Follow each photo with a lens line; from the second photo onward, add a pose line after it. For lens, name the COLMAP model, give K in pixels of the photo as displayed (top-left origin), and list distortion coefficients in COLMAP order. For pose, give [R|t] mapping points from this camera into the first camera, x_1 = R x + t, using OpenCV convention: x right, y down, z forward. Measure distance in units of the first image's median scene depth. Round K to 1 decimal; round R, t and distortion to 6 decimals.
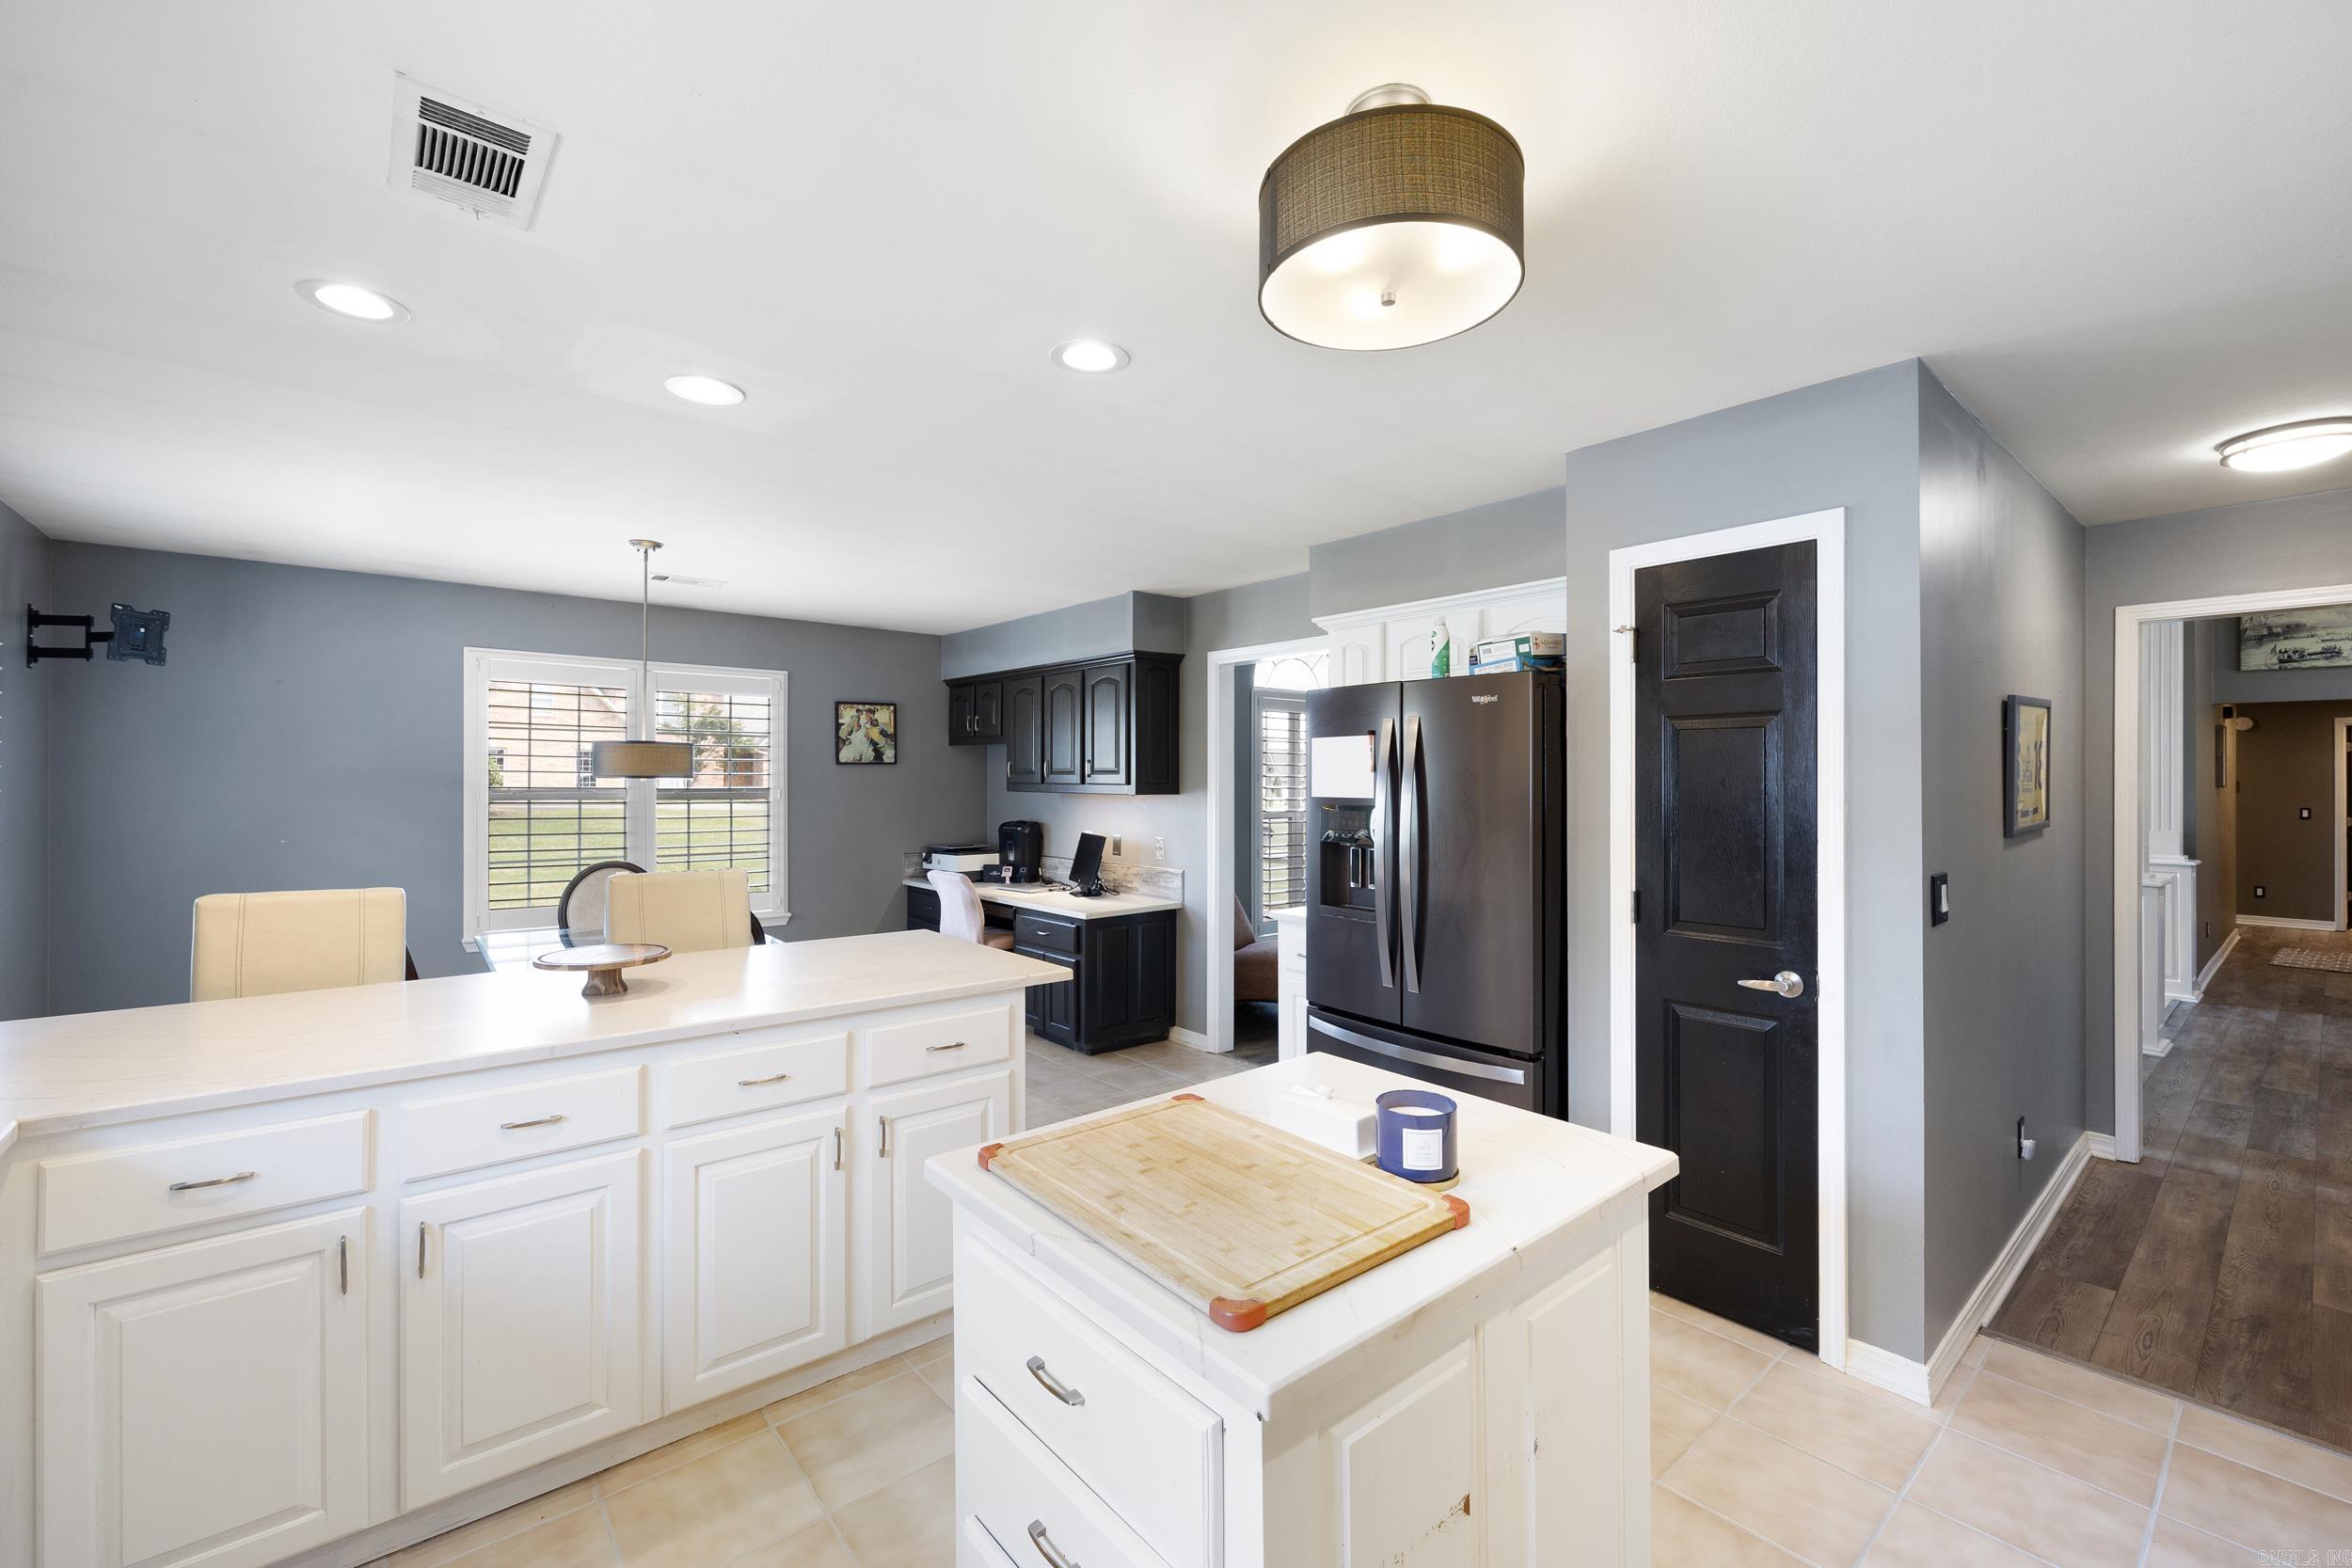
lens RADIAL K [[983.5, 0, 1198.9], [0, 983.5, 778.0], [0, 0, 1]] dist [0.000762, -0.000251]
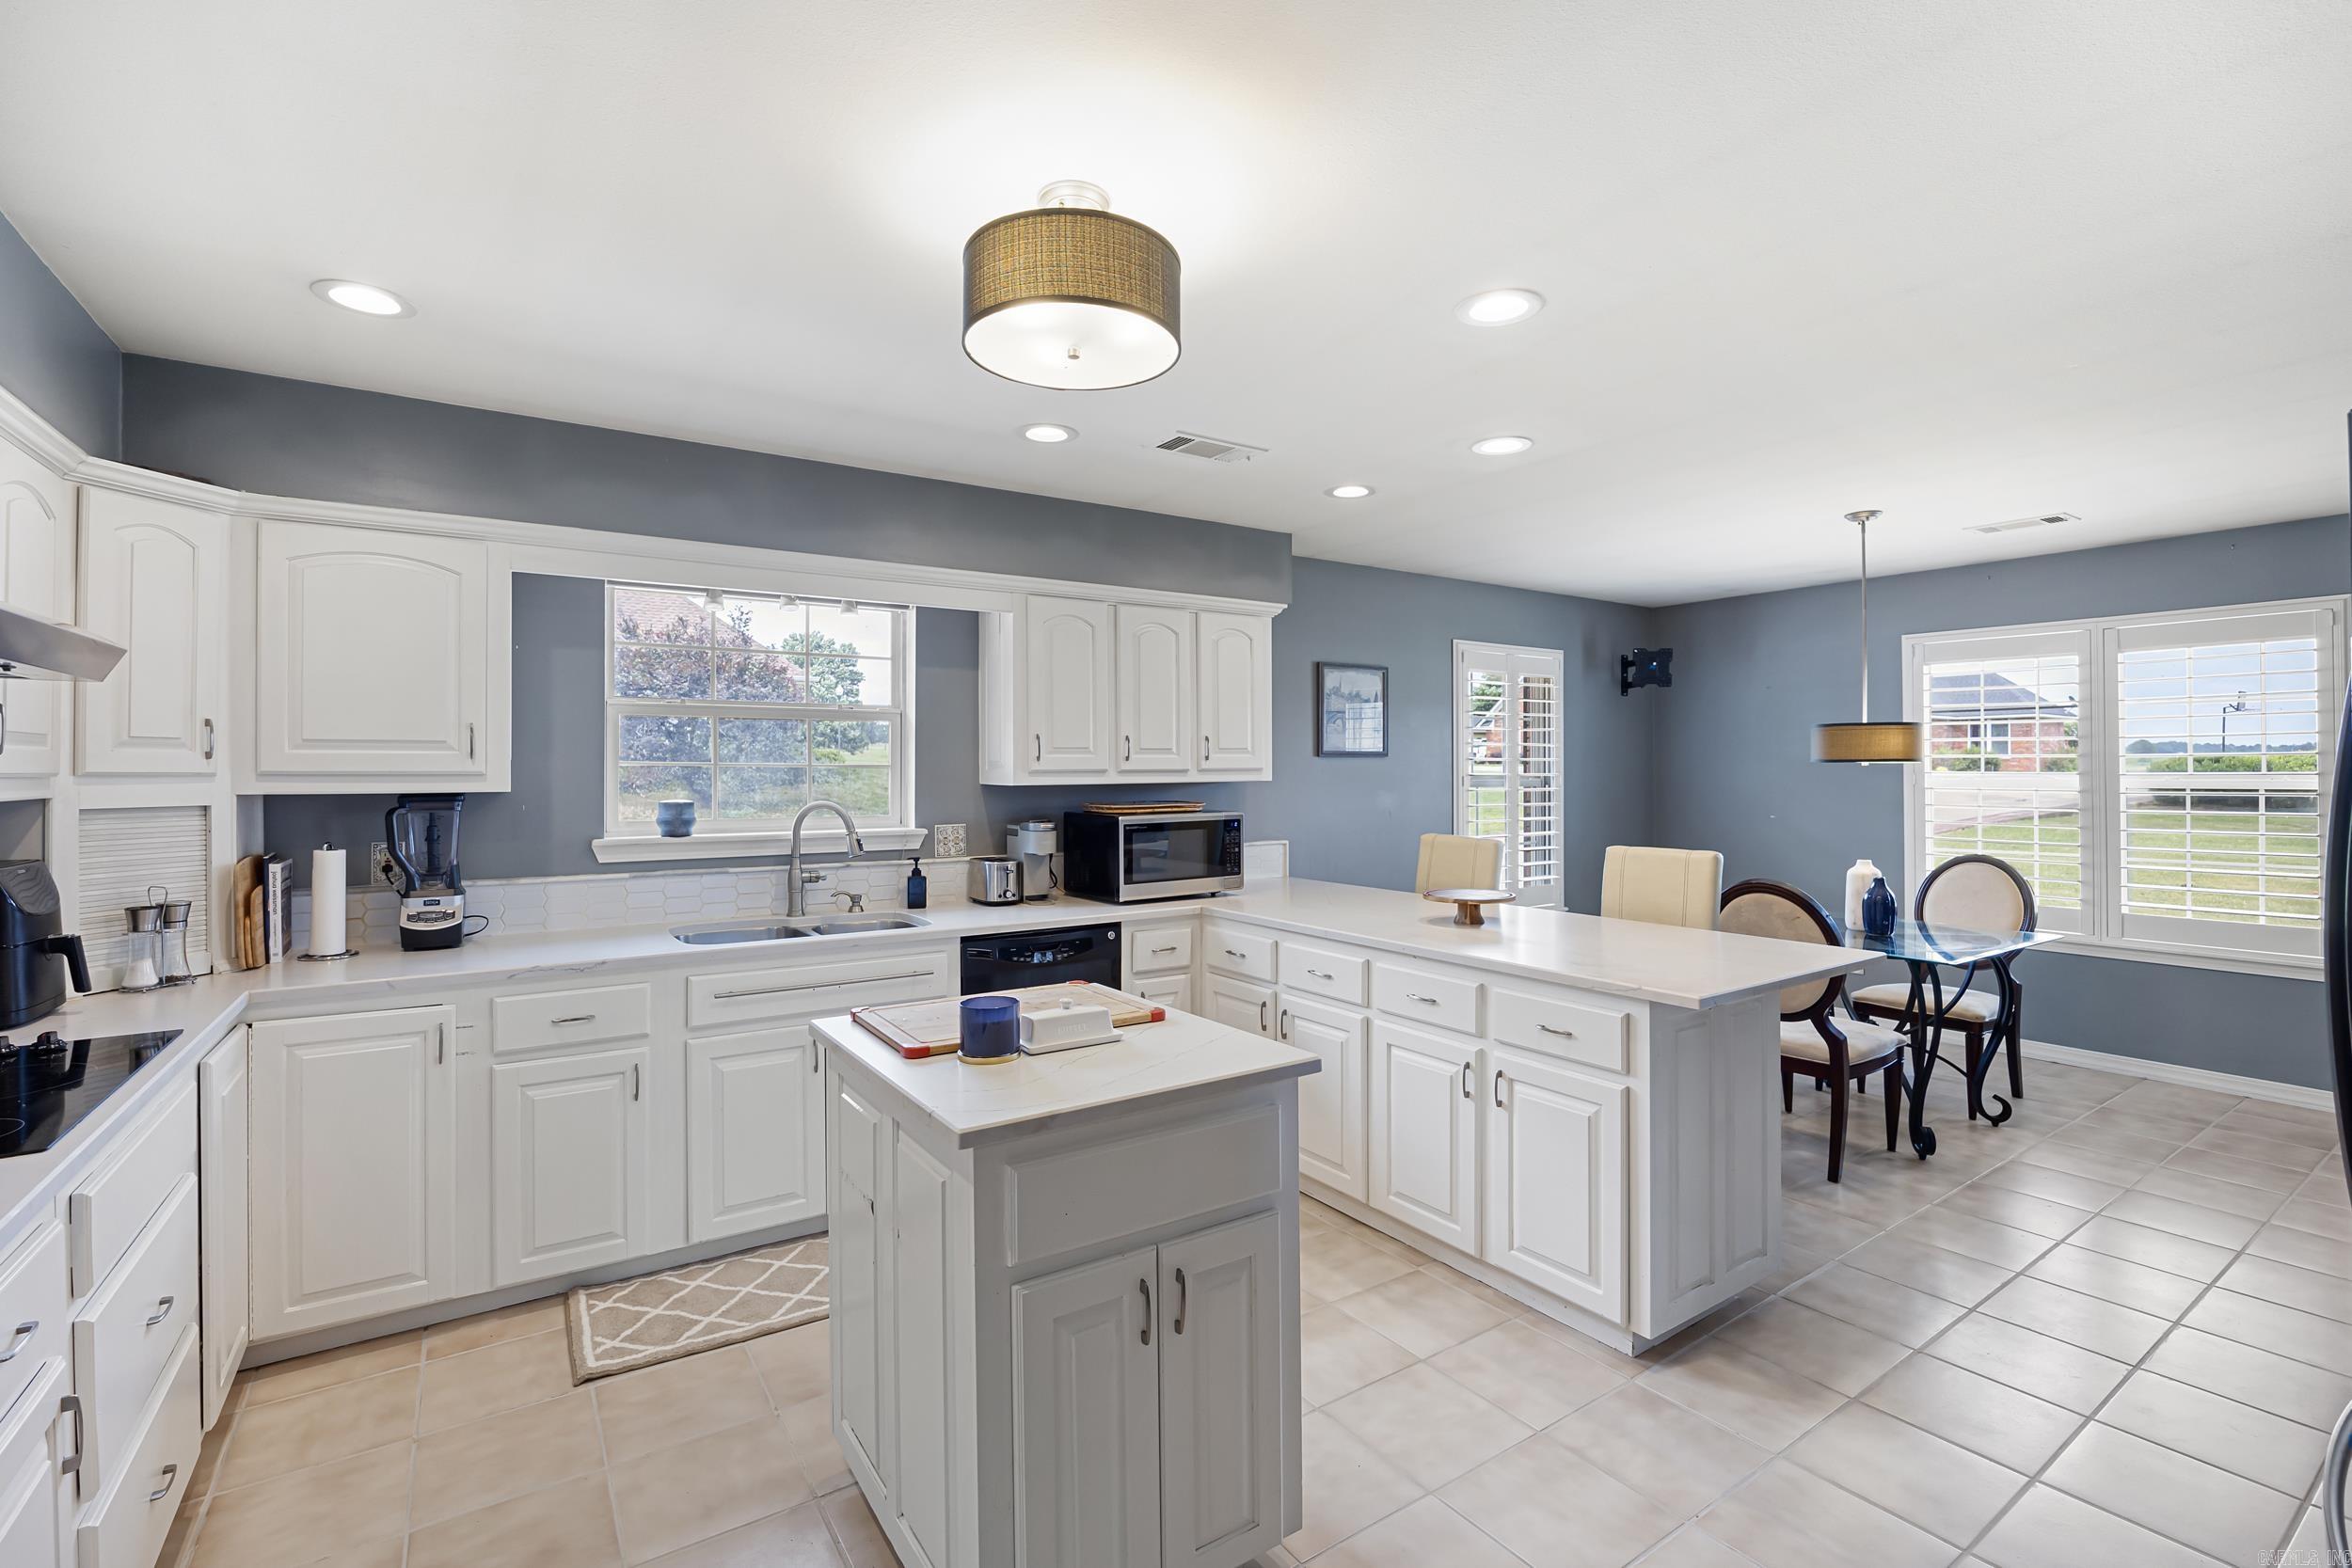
lens RADIAL K [[1050.0, 0, 1184.1], [0, 1050.0, 771.2], [0, 0, 1]] dist [-0.012286, 0.000354]
pose [[-0.107117, -0.004511, -0.994236, 0.331525], [0.005834, 0.999970, -0.005165, 0.007102], [0.994229, -0.006353, -0.107088, 0.296037]]
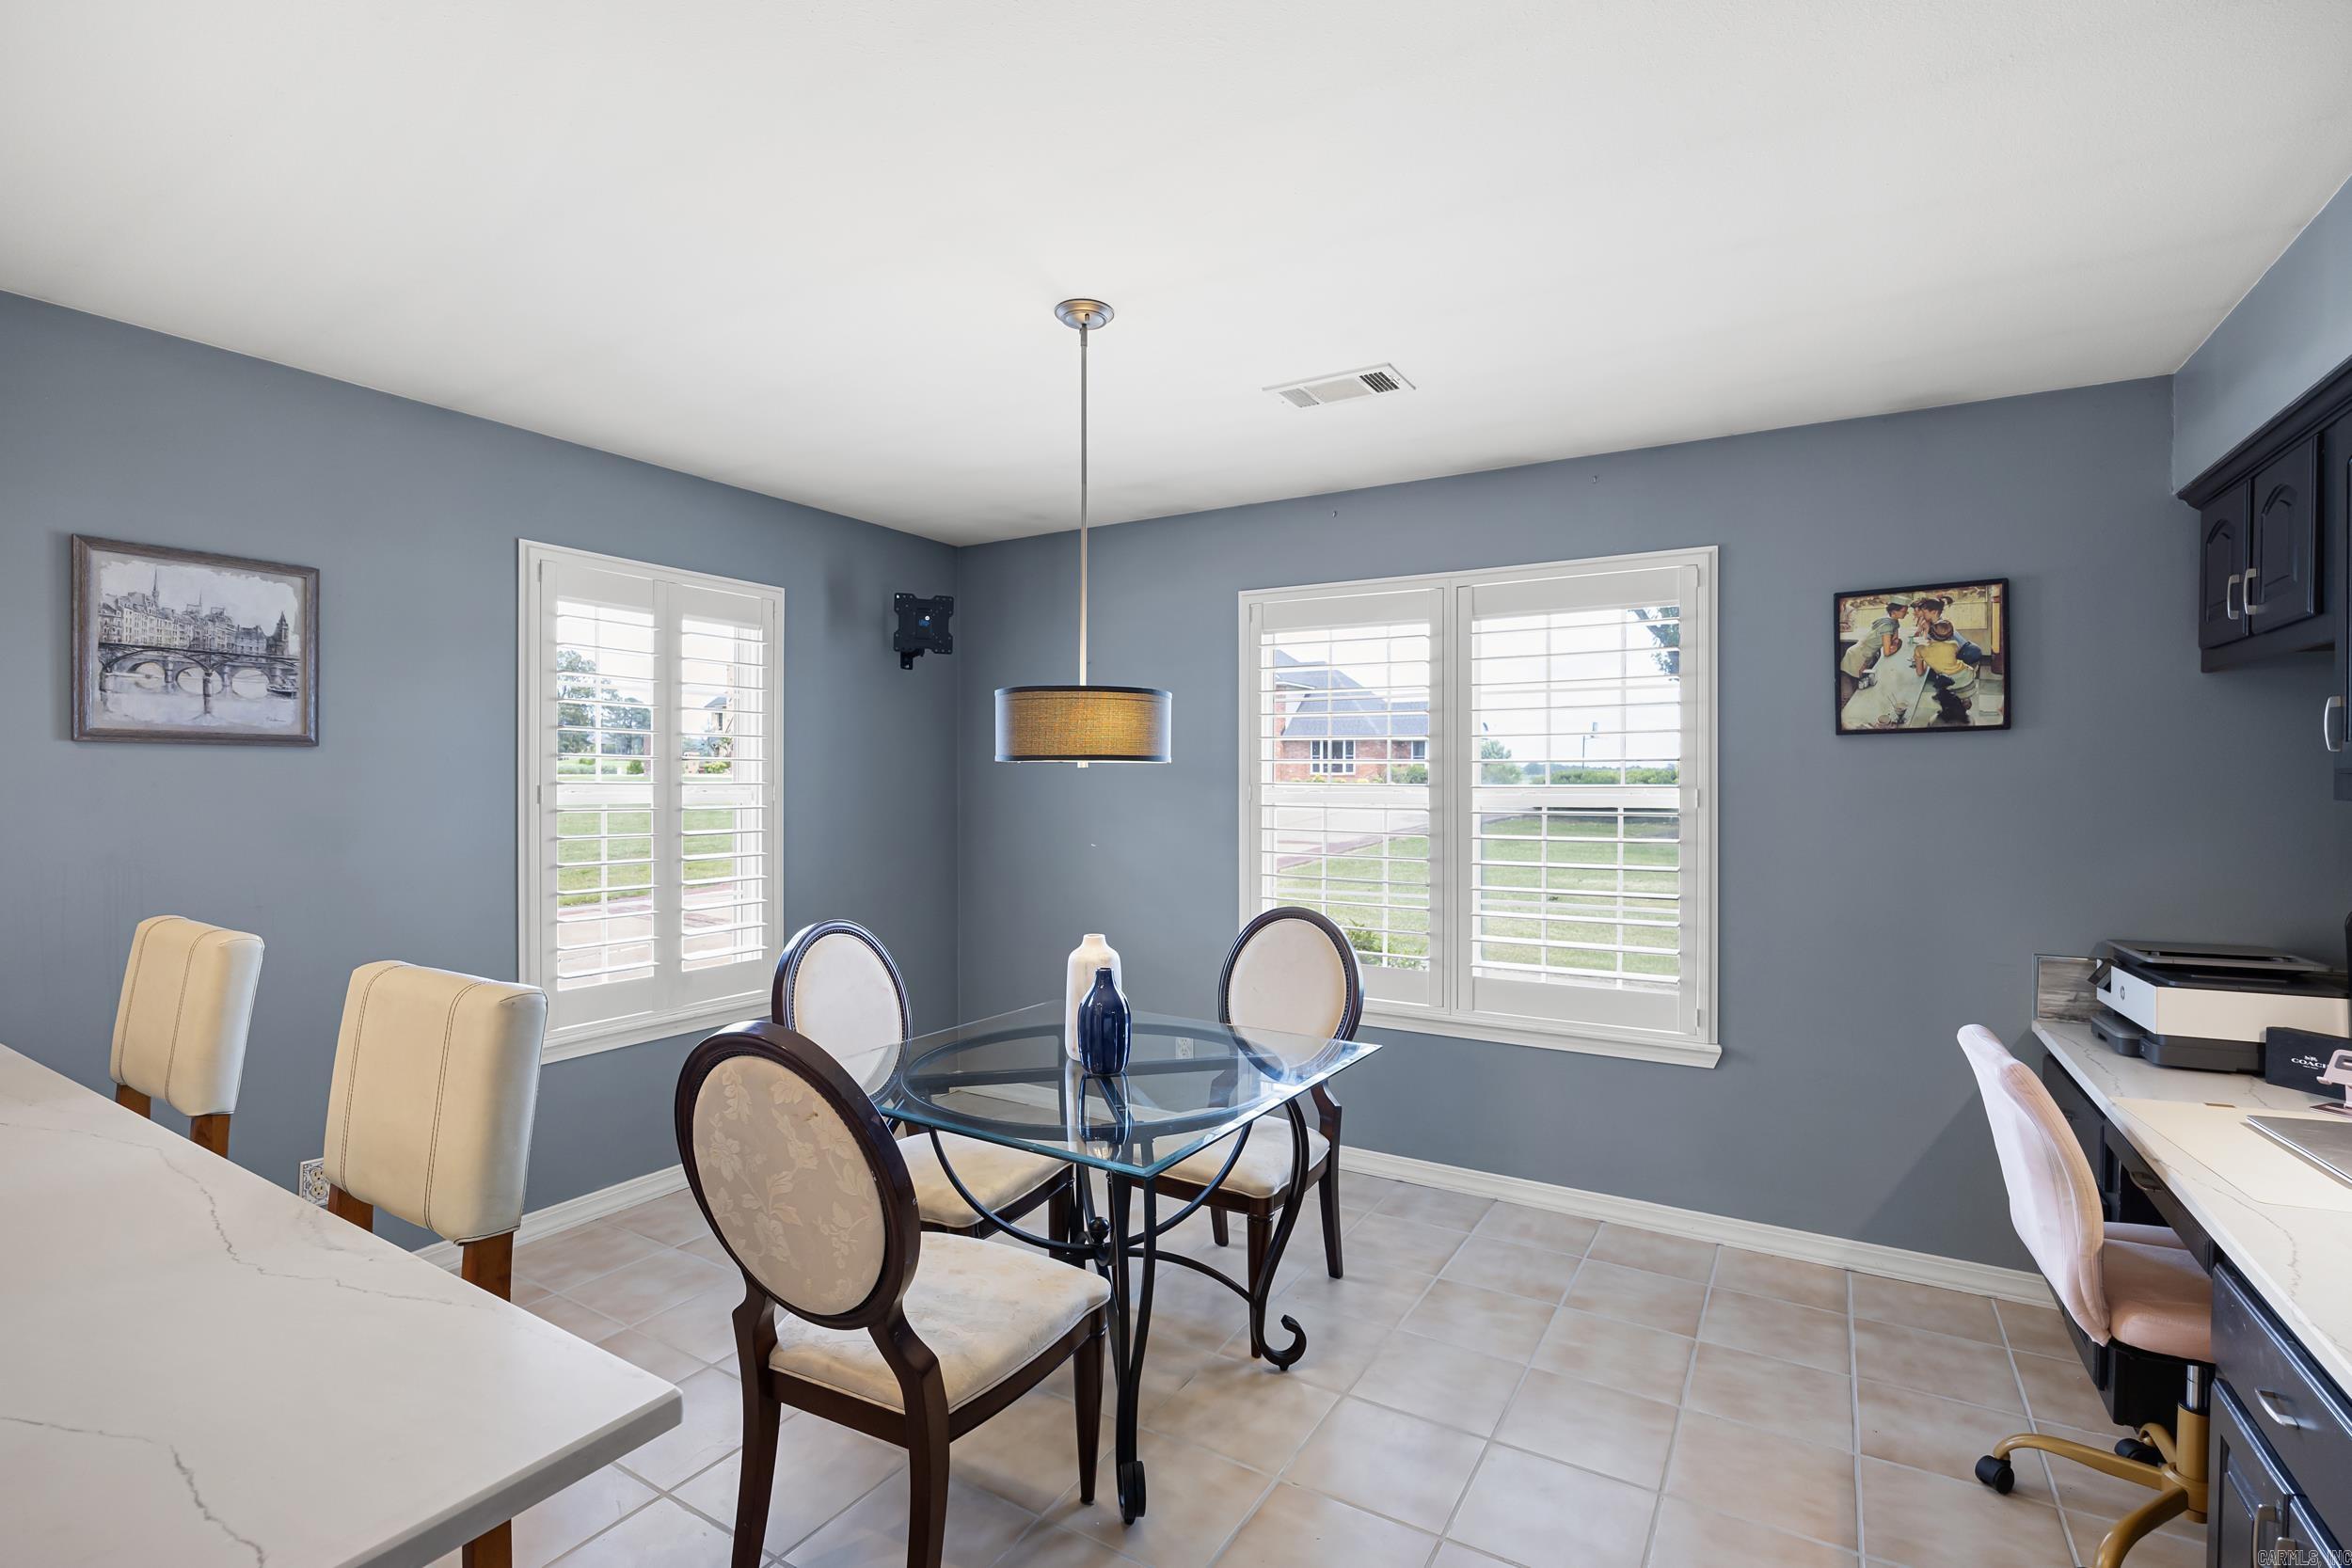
lens RADIAL K [[1050.0, 0, 1192.0], [0, 1050.0, 798.0], [0, 0, 1]] dist [-0.012286, 0.000354]
pose [[0.315830, 0.008781, -0.948775, -0.010647], [0.001583, 0.999951, 0.009782, 0.009715], [0.948814, -0.004591, 0.315801, 0.573309]]
